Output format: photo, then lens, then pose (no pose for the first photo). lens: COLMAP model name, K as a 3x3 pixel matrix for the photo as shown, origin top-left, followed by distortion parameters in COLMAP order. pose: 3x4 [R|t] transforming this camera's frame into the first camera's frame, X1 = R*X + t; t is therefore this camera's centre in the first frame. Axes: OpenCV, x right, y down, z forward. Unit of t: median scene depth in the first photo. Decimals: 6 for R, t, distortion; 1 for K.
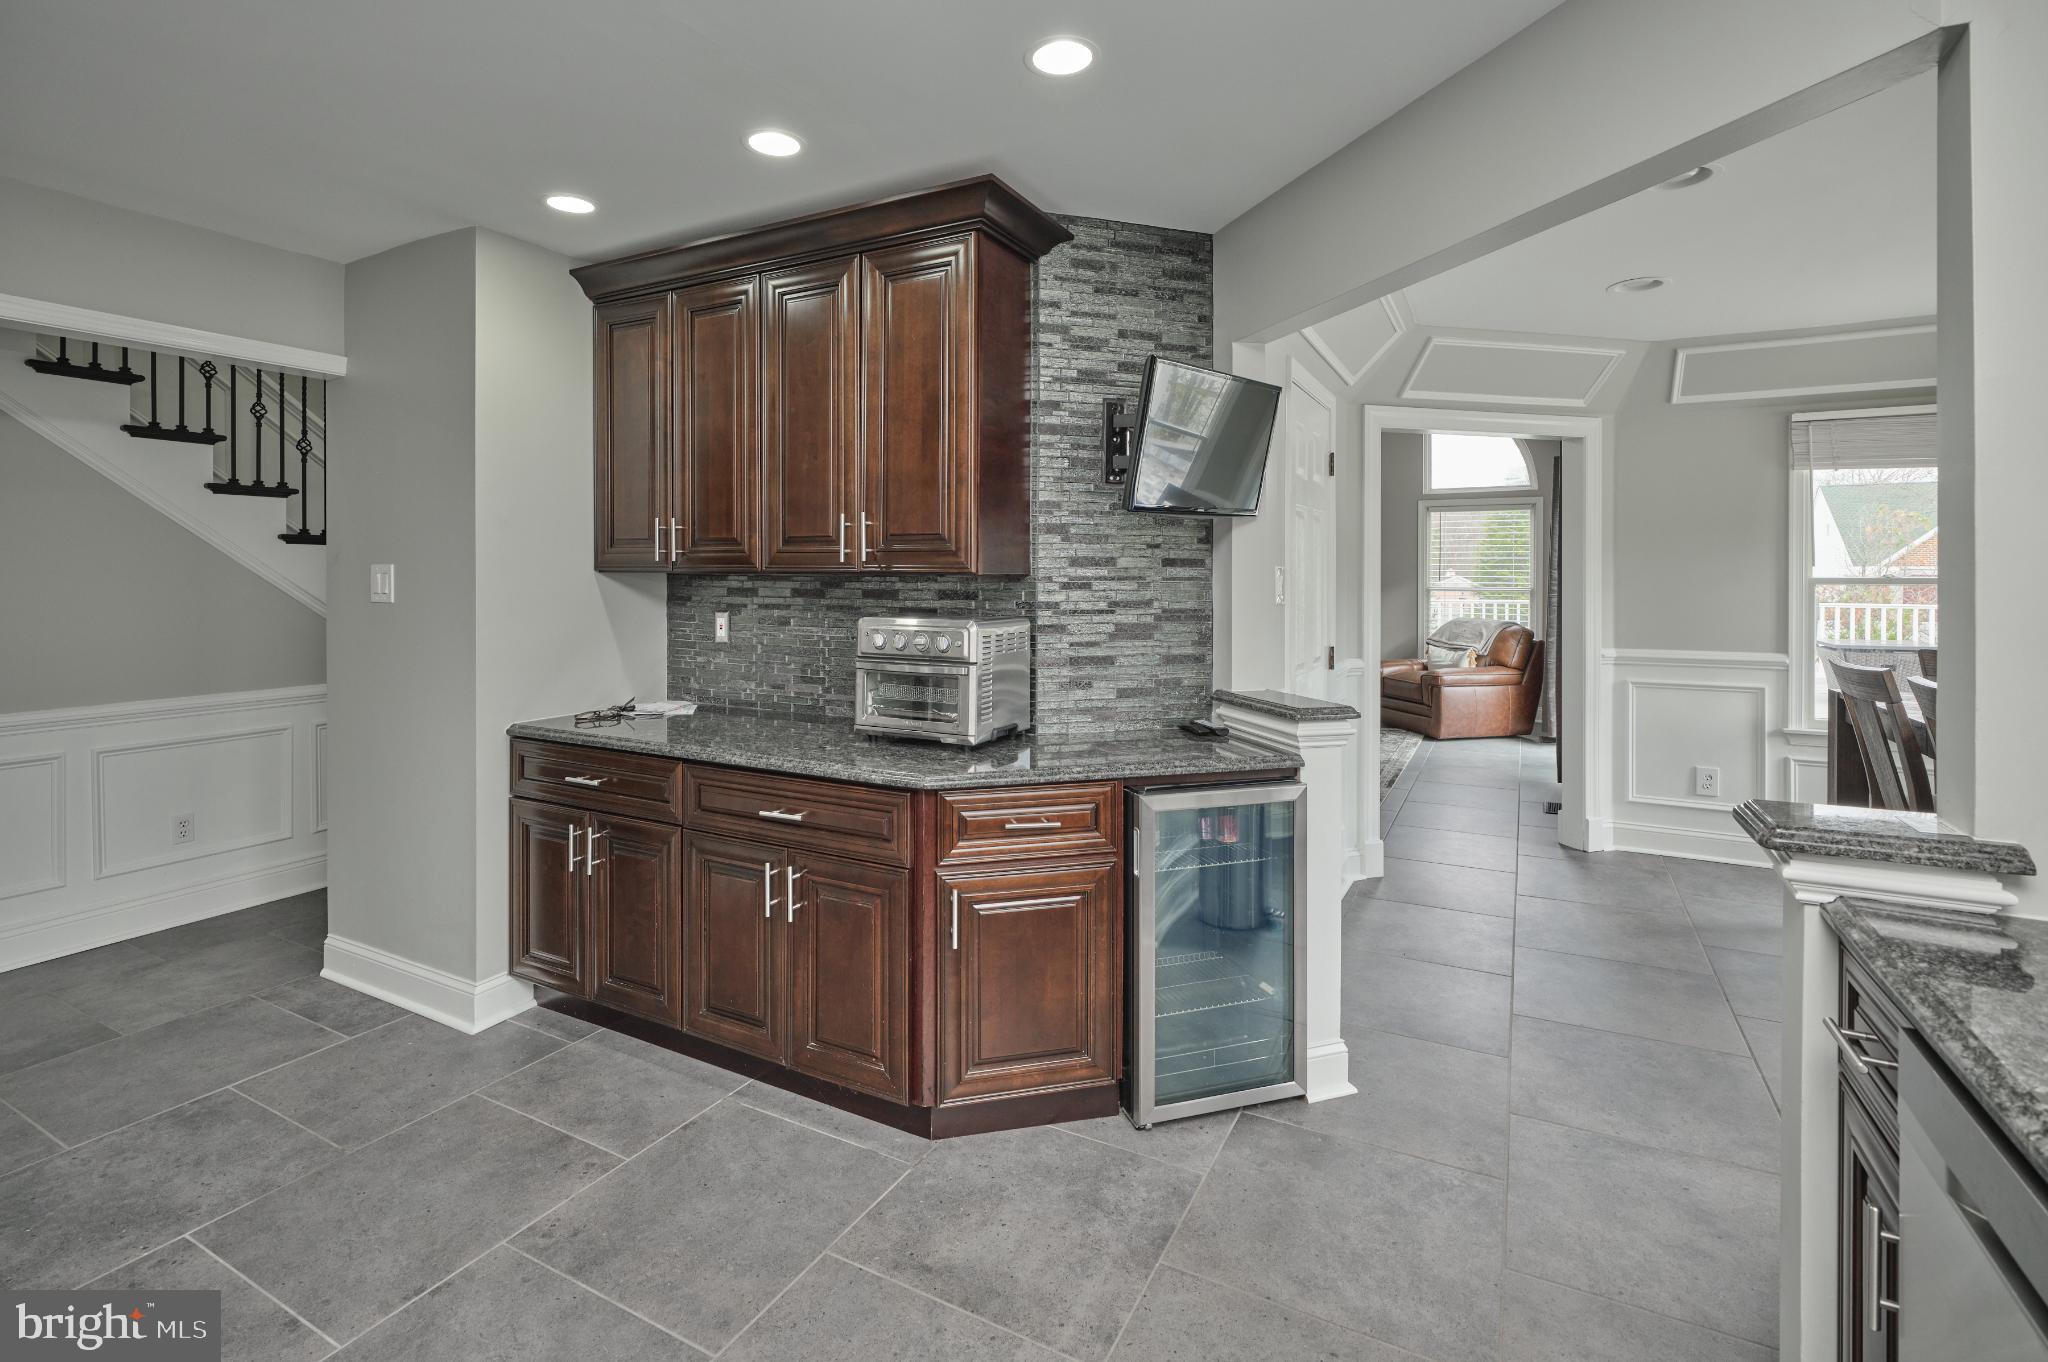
lens RADIAL K [[938.4, 0, 1027.8], [0, 938.4, 589.2], [0, 0, 1]] dist [-0.000297, -0.000895]
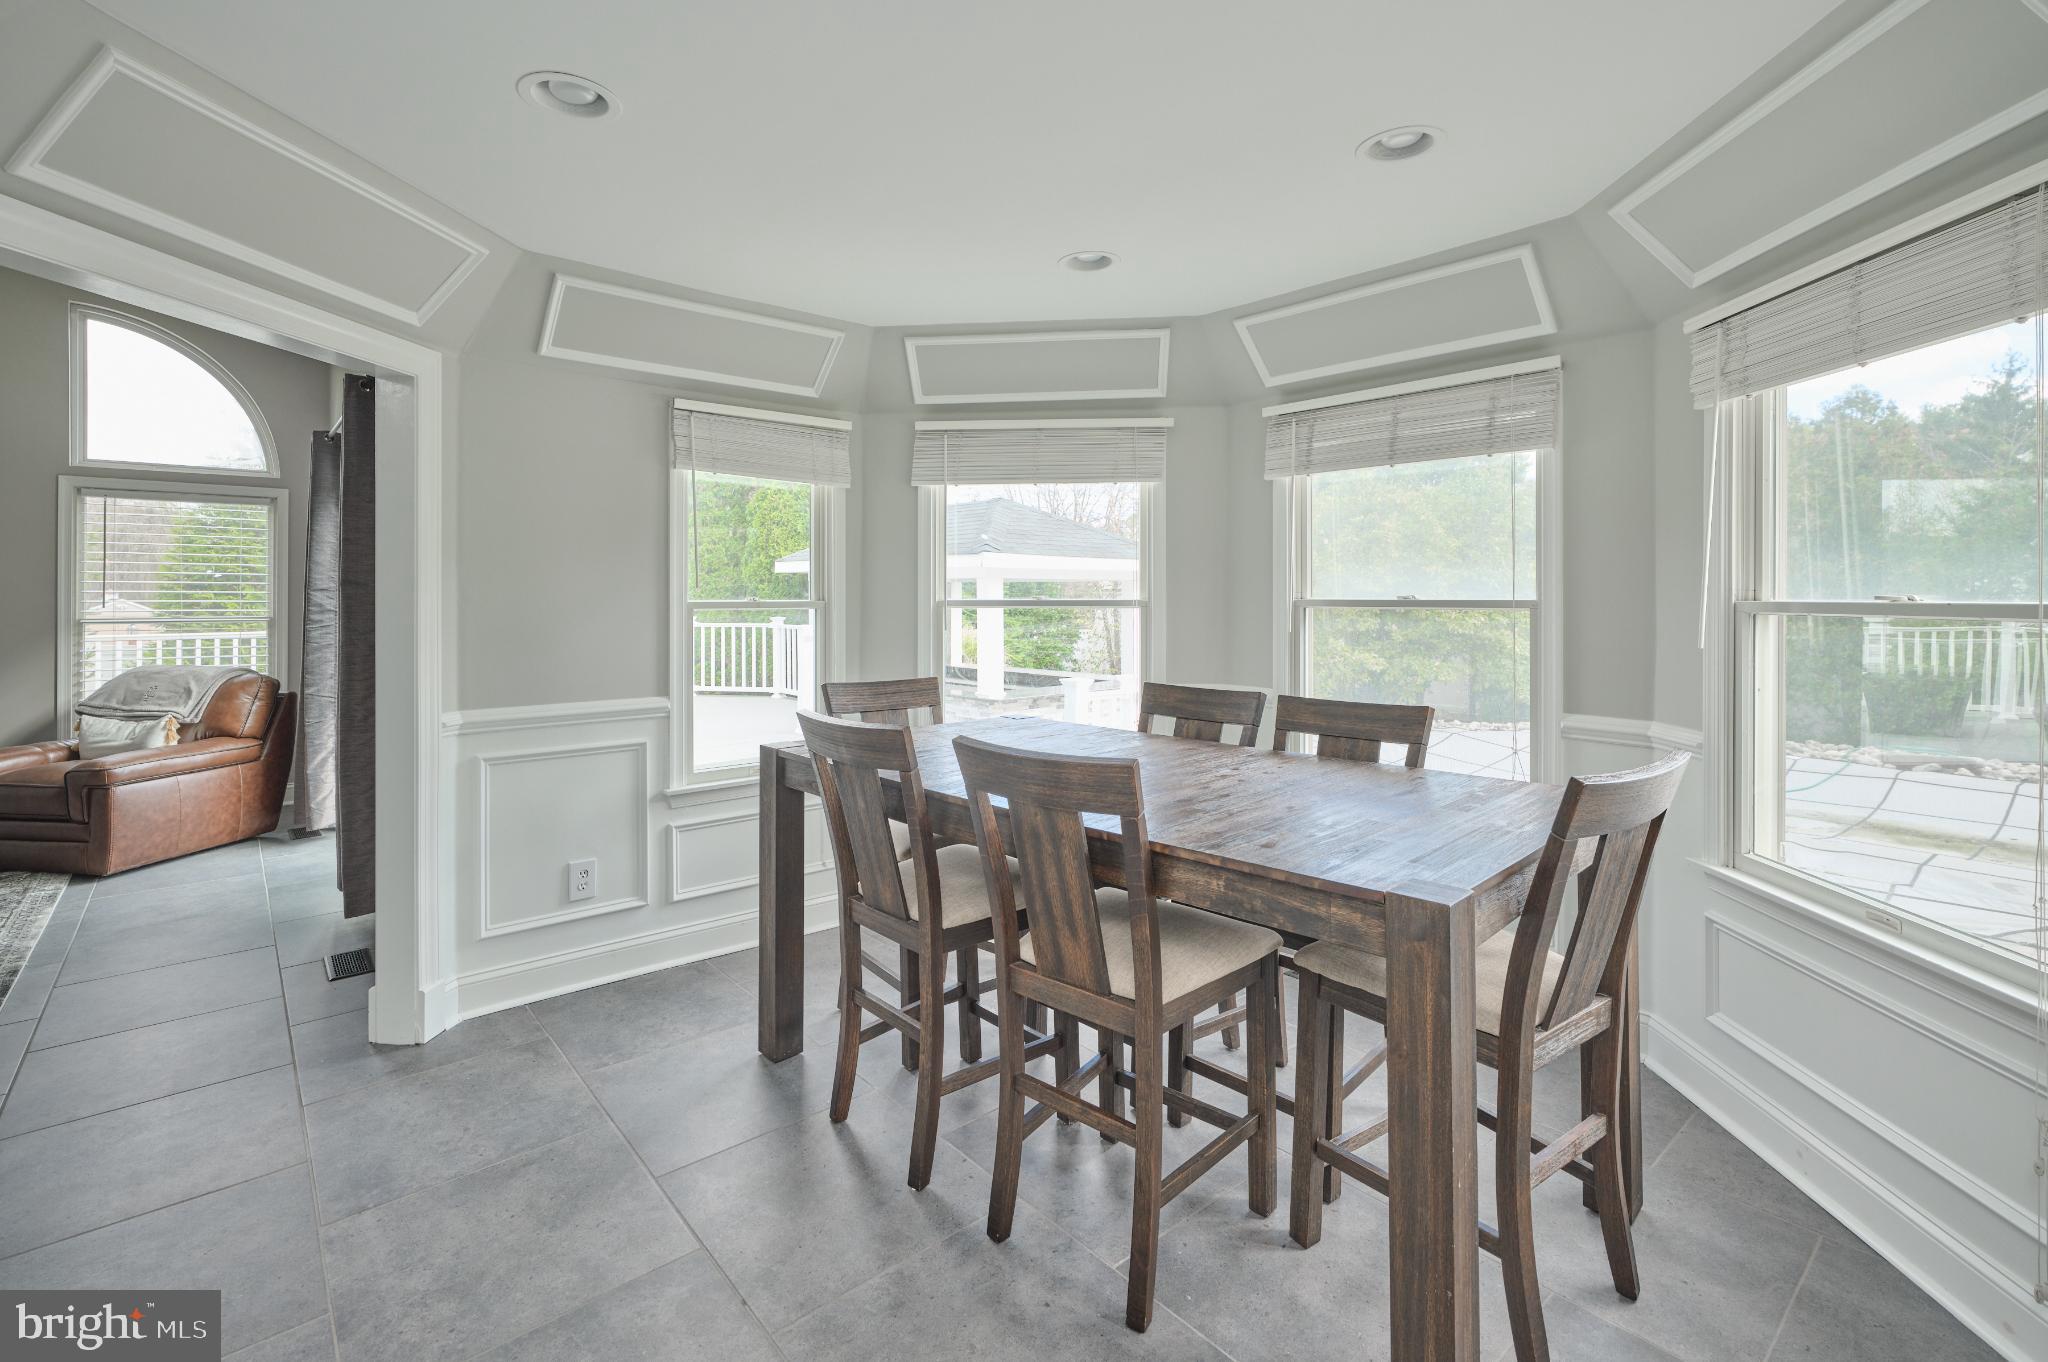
lens RADIAL K [[938.4, 0, 1027.8], [0, 938.4, 589.2], [0, 0, 1]] dist [-0.000297, -0.000895]
pose [[0.363610, 0.008220, 0.931515, 0.097643], [0.014694, 0.999786, -0.014558, -0.003780], [-0.931435, 0.018981, 0.363412, 0.239559]]
